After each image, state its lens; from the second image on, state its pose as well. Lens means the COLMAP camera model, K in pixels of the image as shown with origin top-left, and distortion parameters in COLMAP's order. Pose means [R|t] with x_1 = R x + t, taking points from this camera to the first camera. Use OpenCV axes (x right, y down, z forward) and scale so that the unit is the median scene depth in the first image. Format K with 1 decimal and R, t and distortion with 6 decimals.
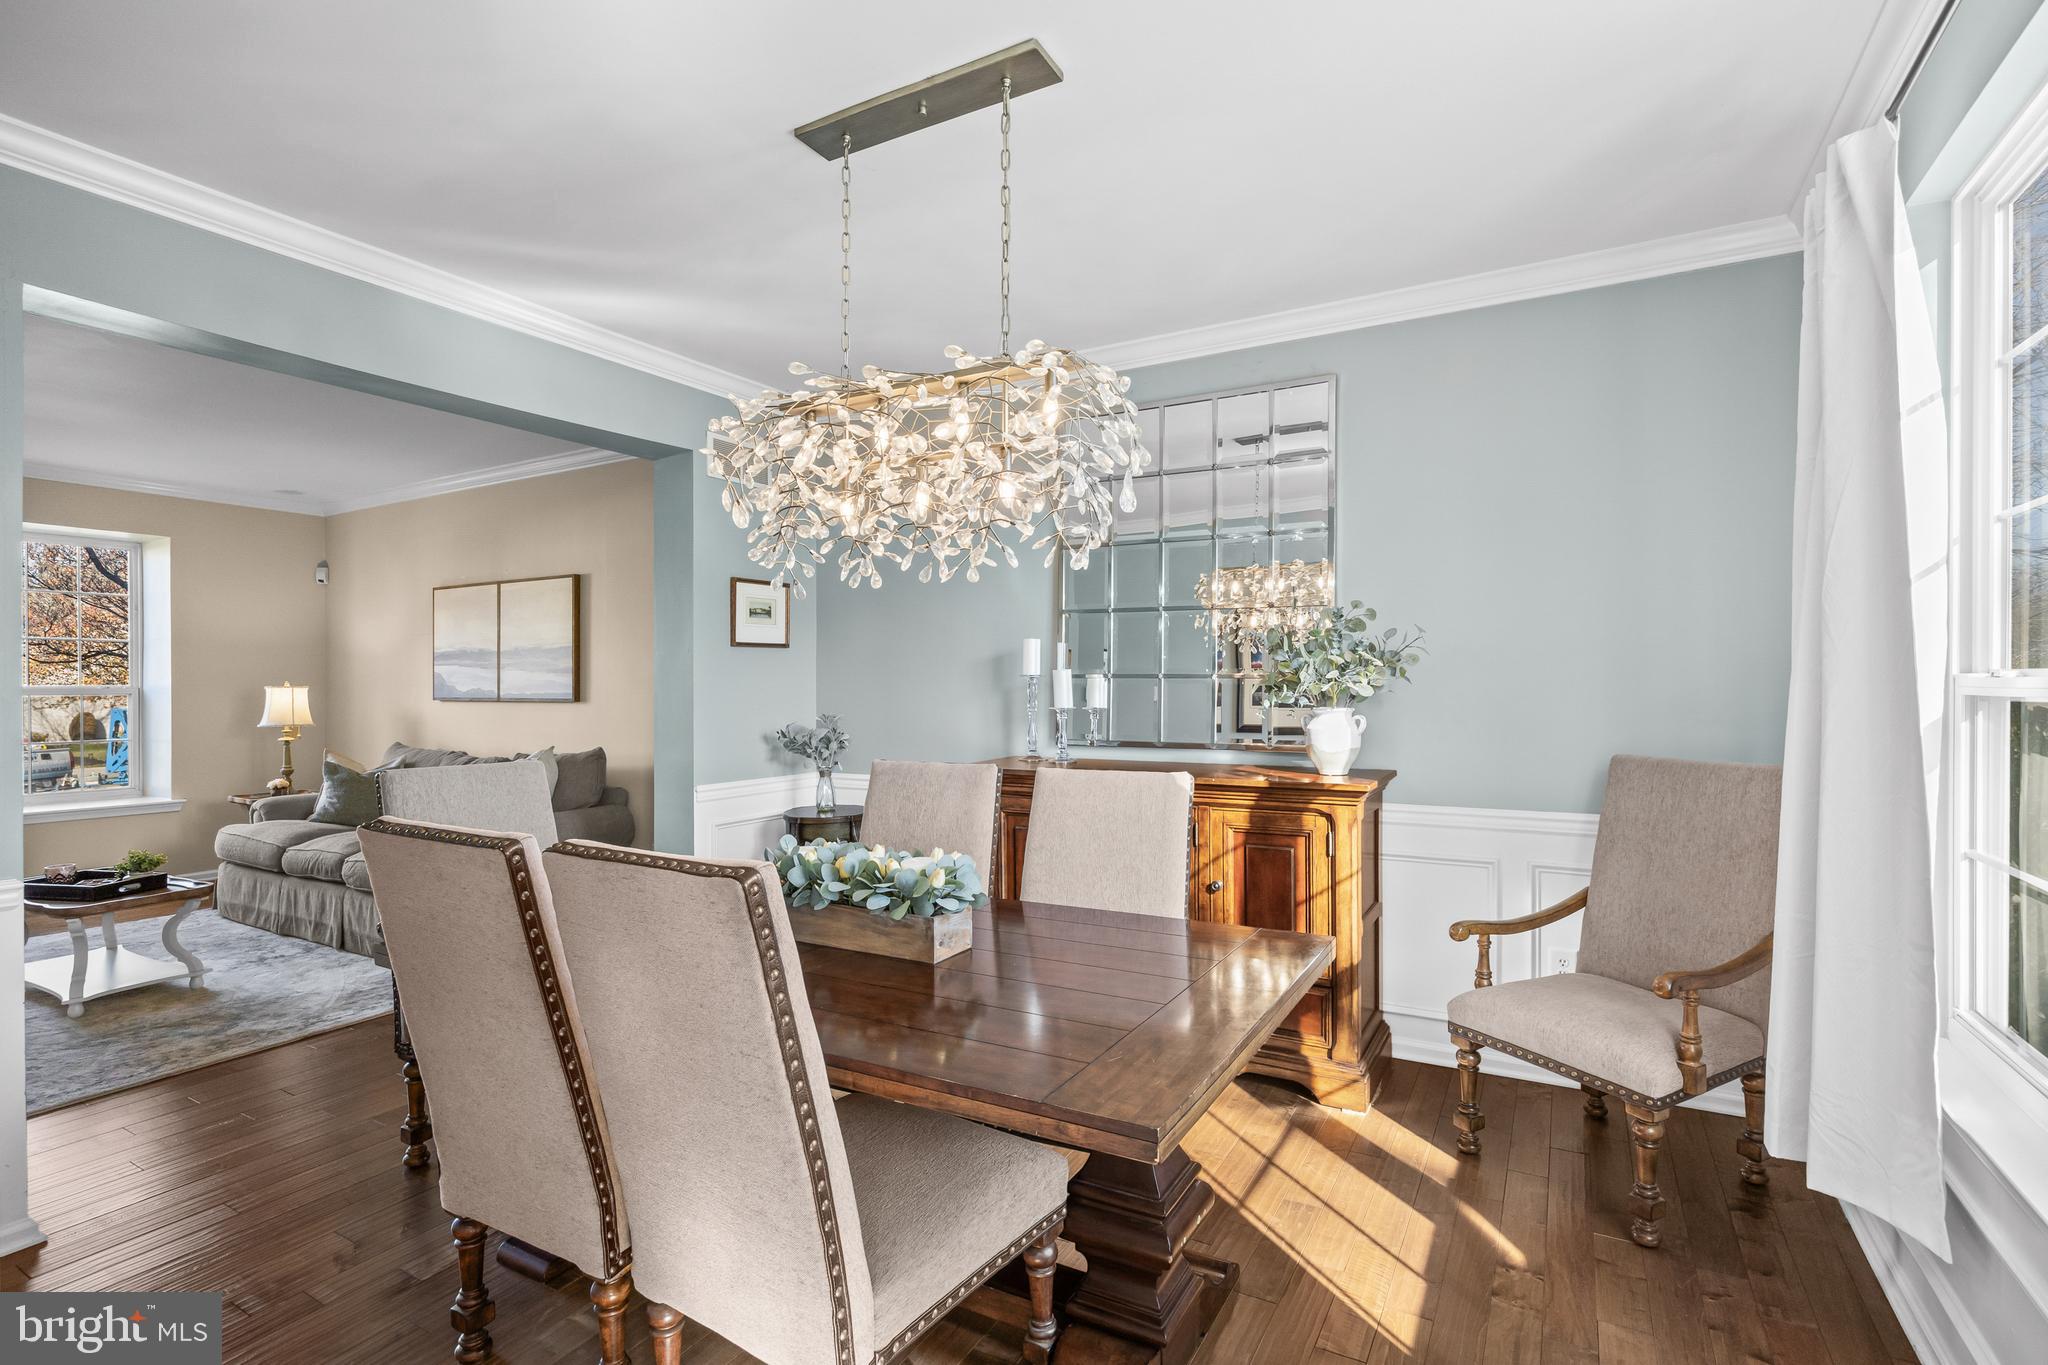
lens RADIAL K [[967.2, 0, 1024.0], [0, 967.2, 682.5], [0, 0, 1]] dist [-0.001220, 0.000005]
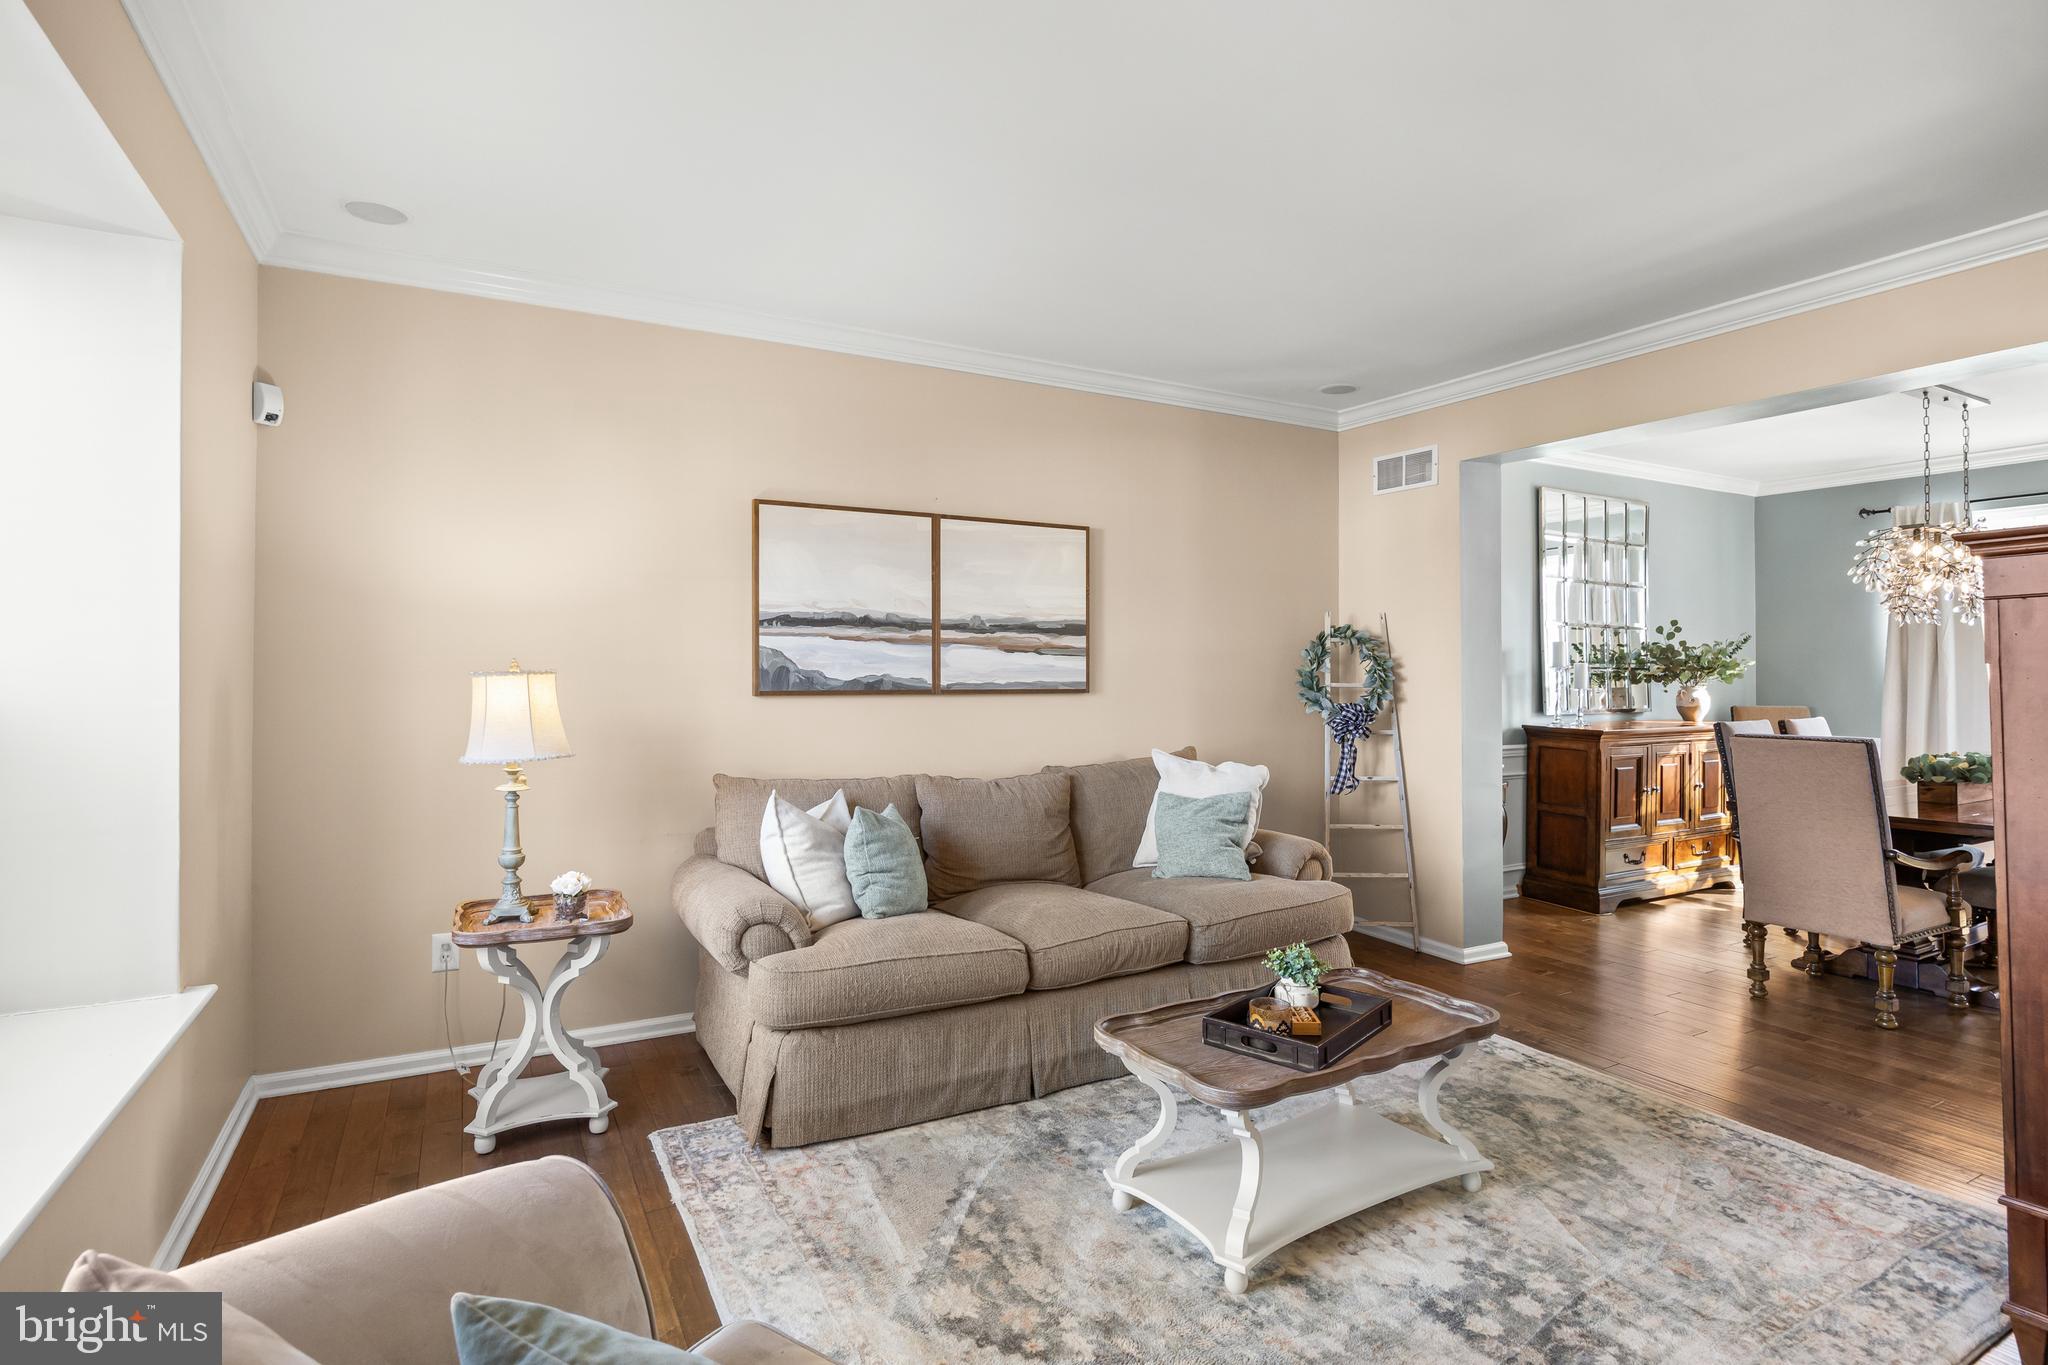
lens RADIAL K [[1015.4, 0, 1027.5], [0, 1015.4, 666.5], [0, 0, 1]] dist [-0.001143, -0.000380]
pose [[0.517787, 0.009447, 0.855458, -1.108707], [-0.002500, 0.999951, -0.009530, 0.006557], [-0.855506, 0.002796, 0.517785, 0.584205]]
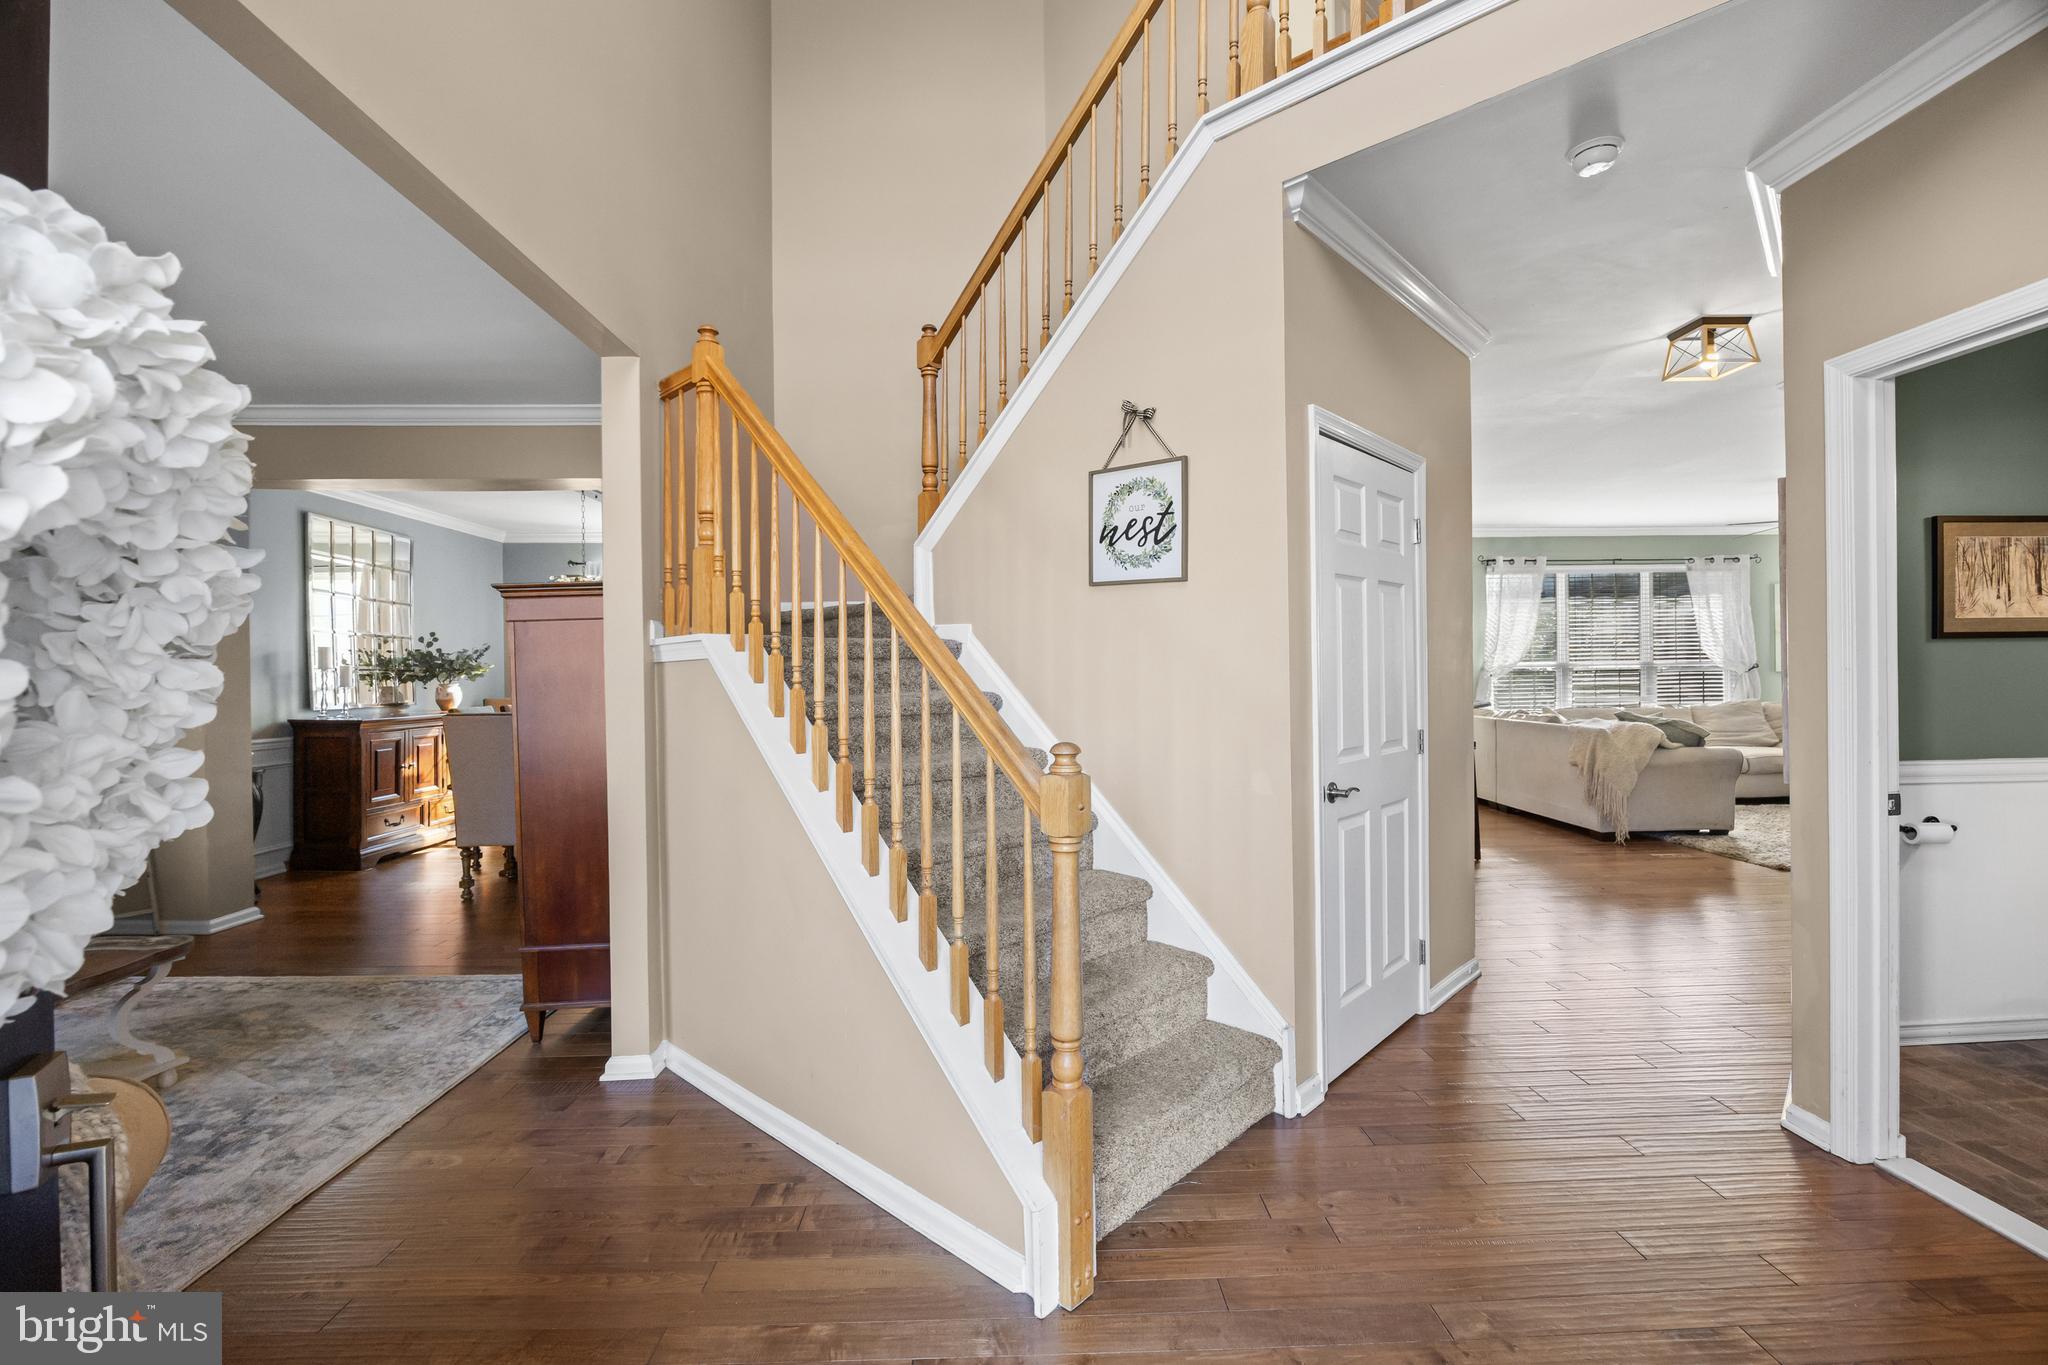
lens RADIAL K [[895.6, 0, 1024.0], [0, 895.6, 682.5], [0, 0, 1]] dist [-0.003542, -0.000514]
pose [[-0.517555, 0.002942, 0.855645, -1.271237], [0.014496, 0.999881, 0.005330, 0.017932], [-0.855527, 0.015162, -0.517536, 0.501144]]
